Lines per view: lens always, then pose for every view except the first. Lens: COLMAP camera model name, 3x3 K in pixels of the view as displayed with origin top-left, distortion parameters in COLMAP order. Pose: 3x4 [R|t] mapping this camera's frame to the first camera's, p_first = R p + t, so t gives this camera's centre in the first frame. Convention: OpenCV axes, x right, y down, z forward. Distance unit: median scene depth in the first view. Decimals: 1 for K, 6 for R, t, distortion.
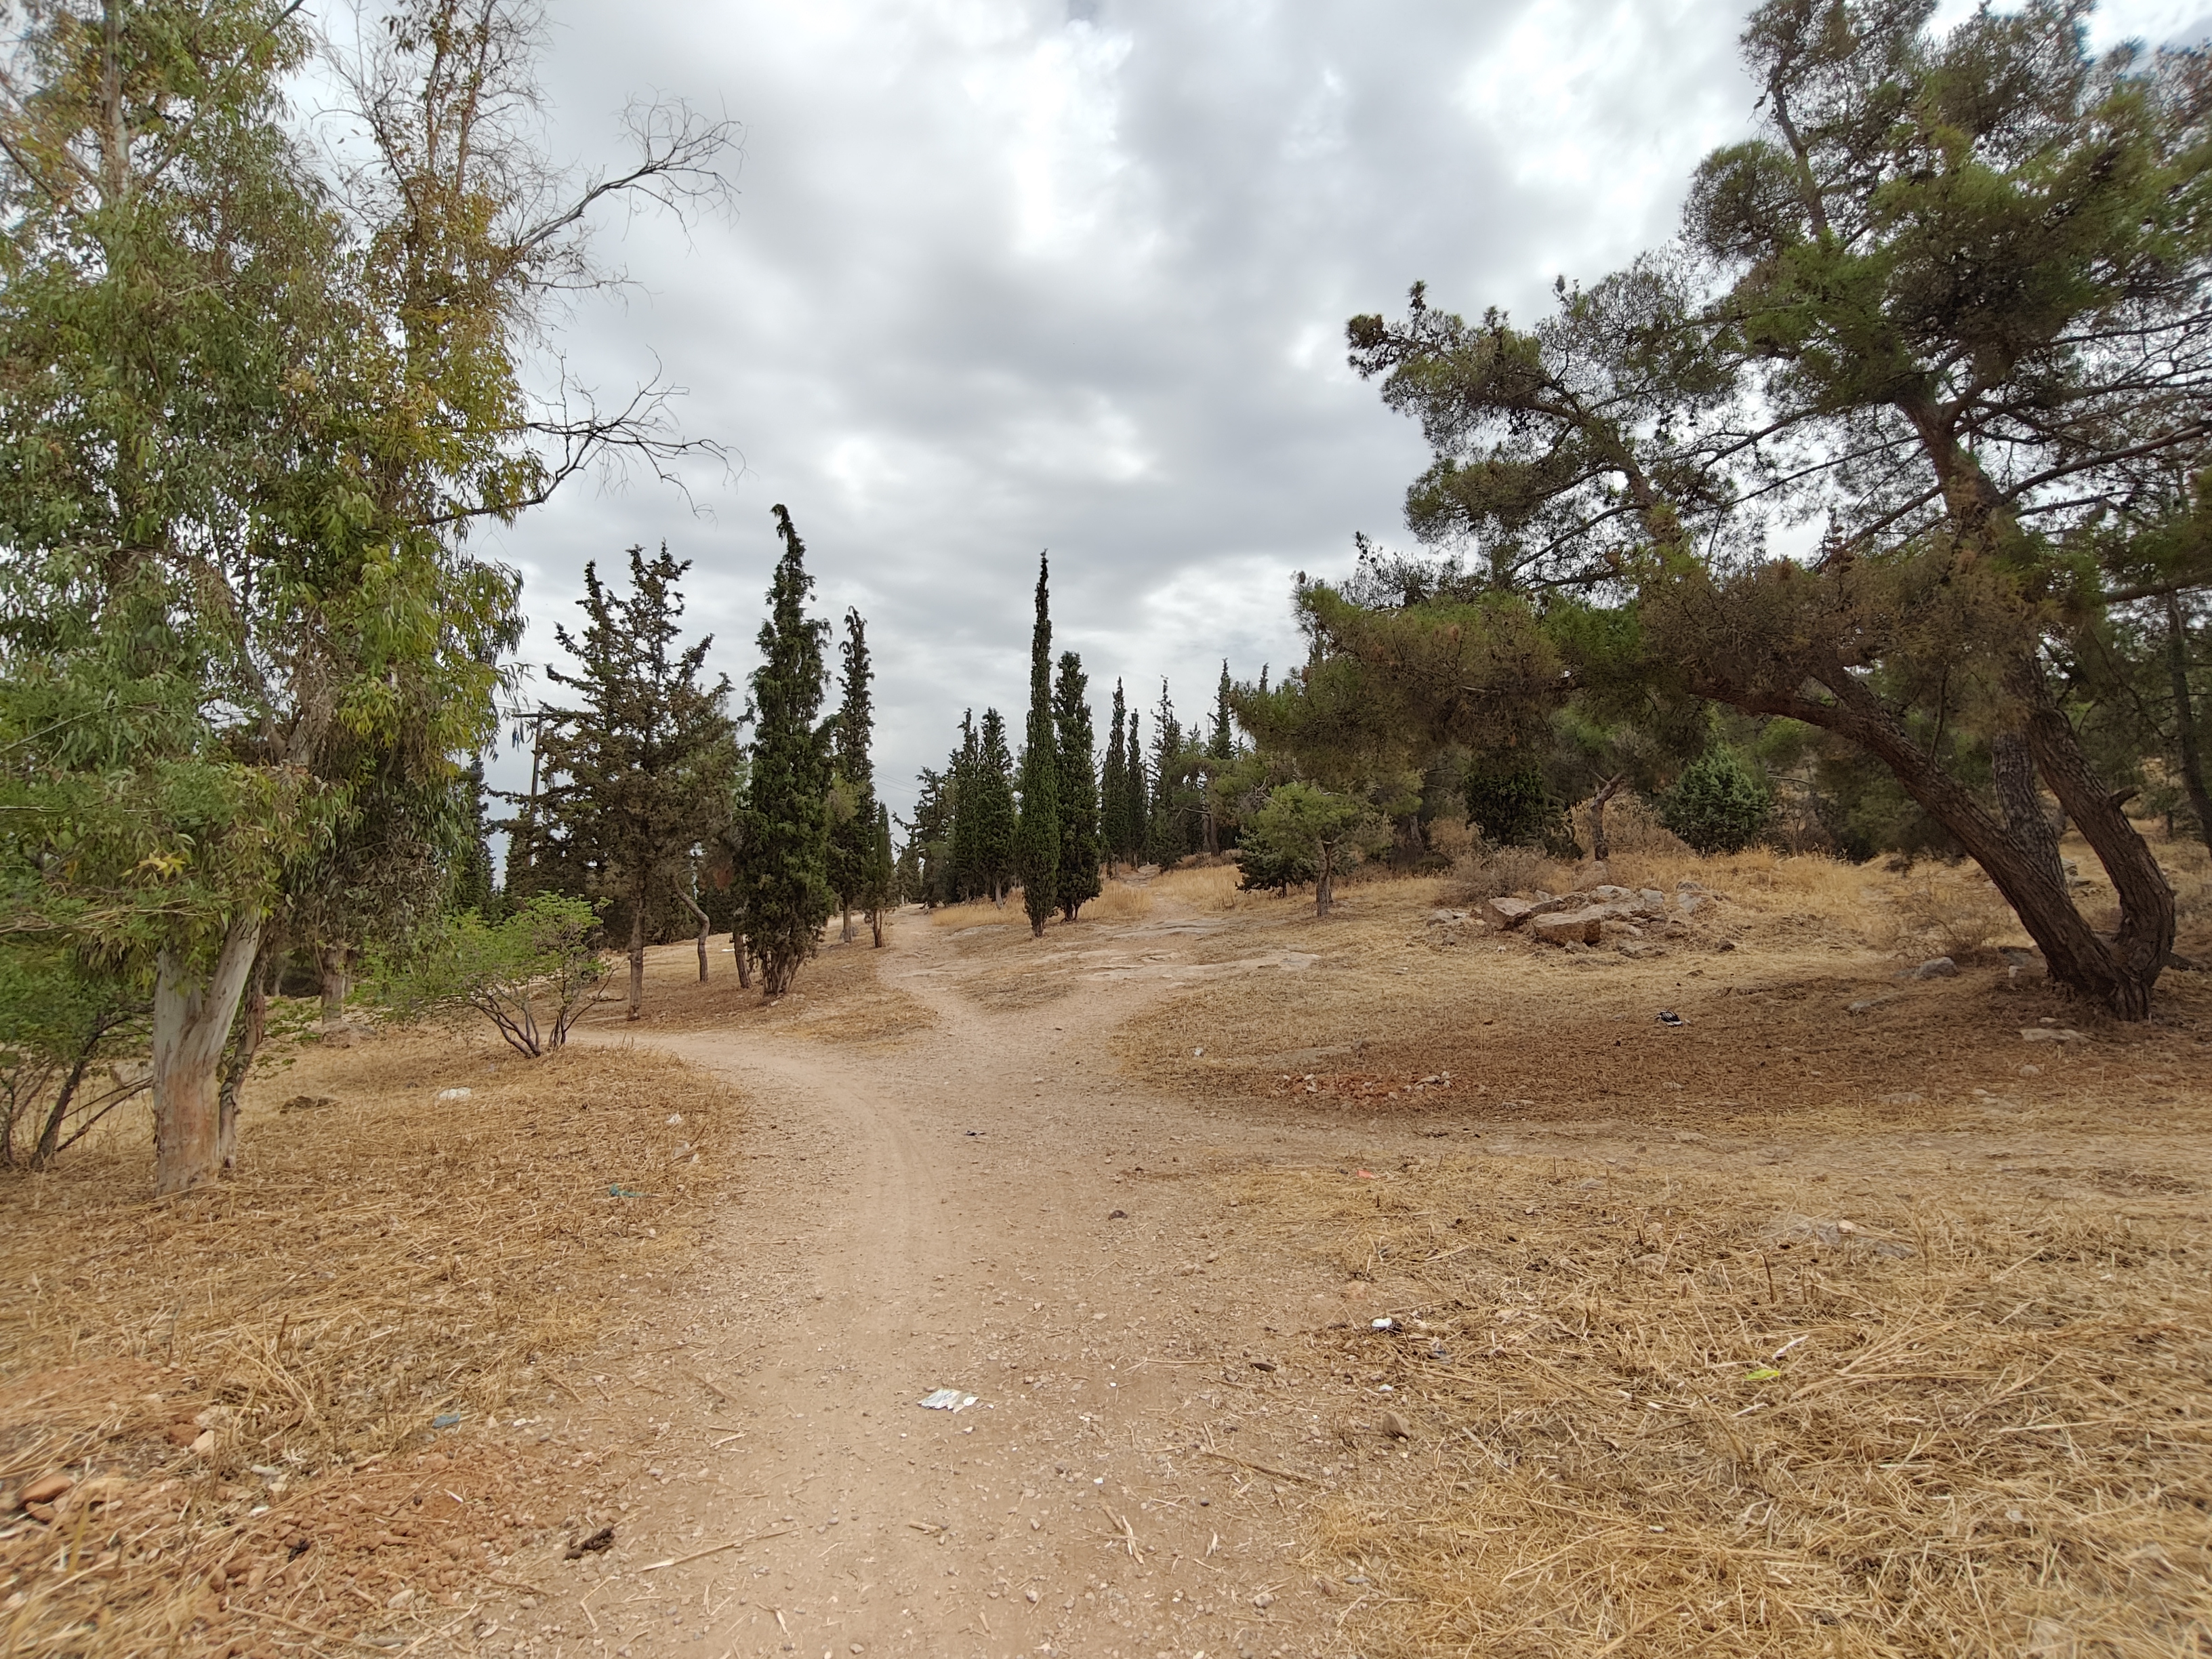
lens RADIAL K [[1041.3, 0, 1108.2], [0, 1041.3, 817.9], [0, 0, 1]] dist [-0.015329, 0.032910]
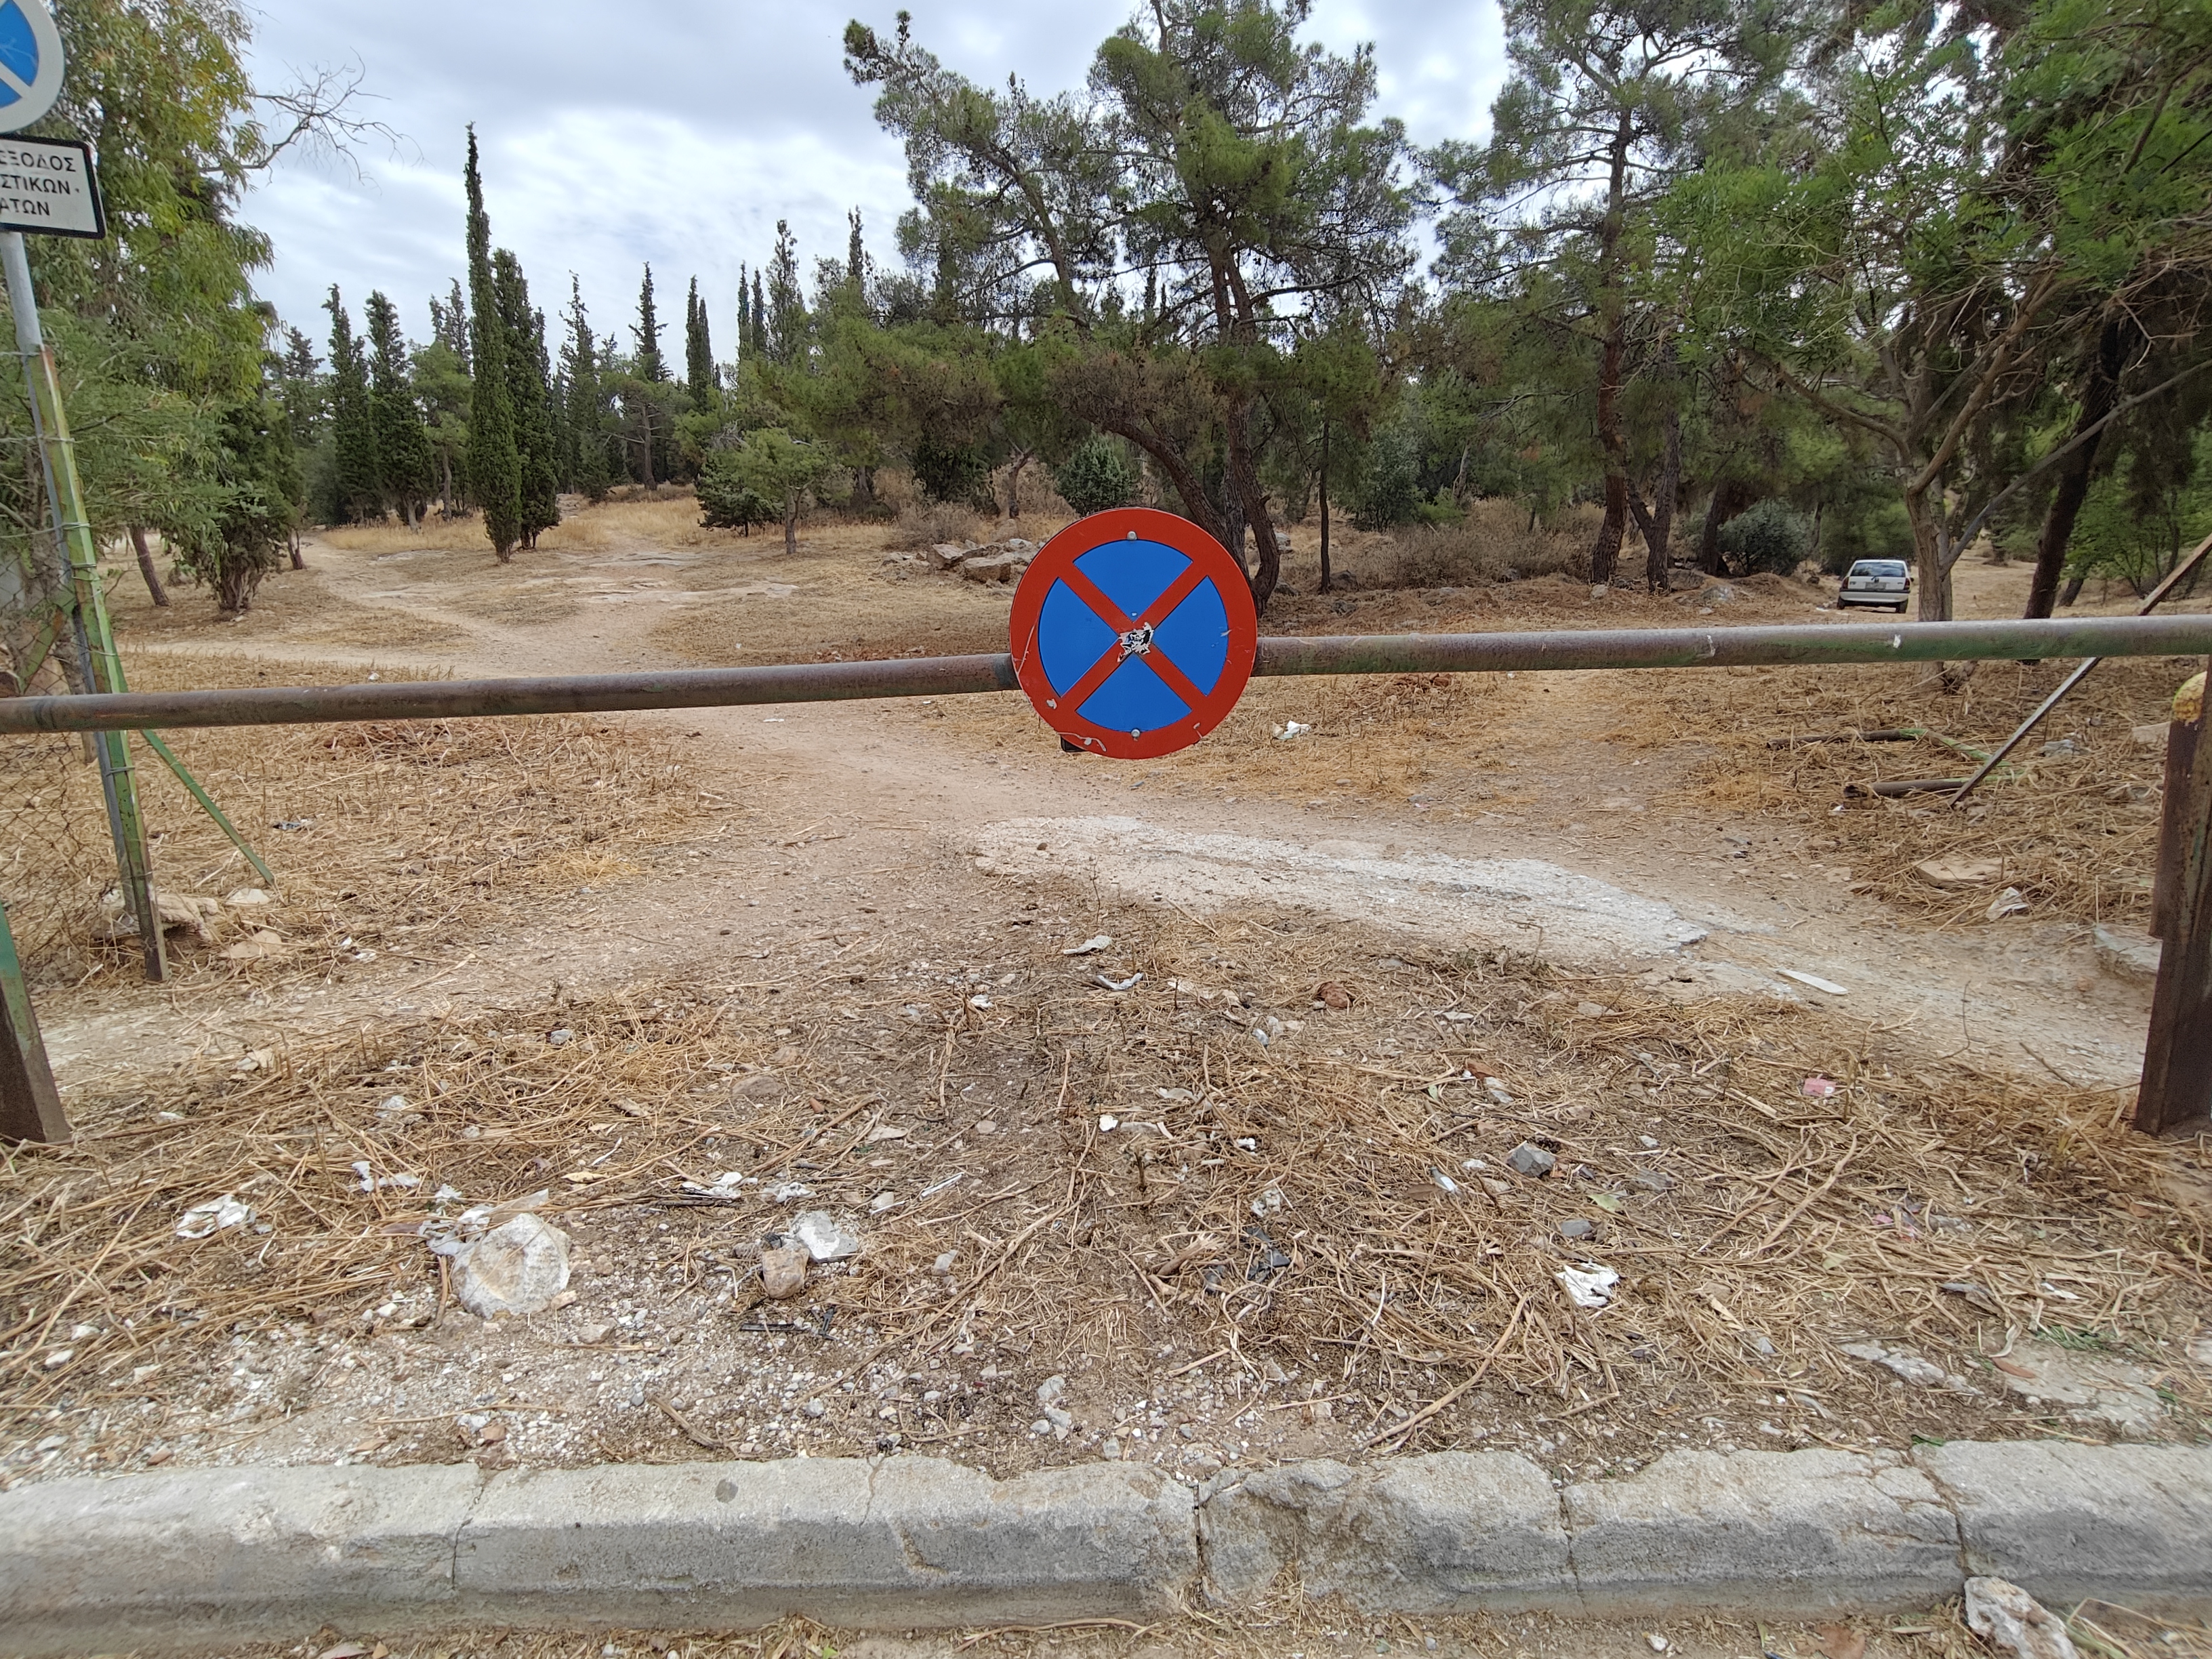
lens RADIAL K [[1073.4, 0, 1106.0], [0, 1073.4, 829.5], [0, 0, 1]] dist [-0.013420, 0.010398]
pose [[0.862990, -0.083682, 0.498242, -0.115279], [-0.084802, 0.948203, 0.306137, -0.009486], [-0.498052, -0.306445, 0.811194, -0.240209]]
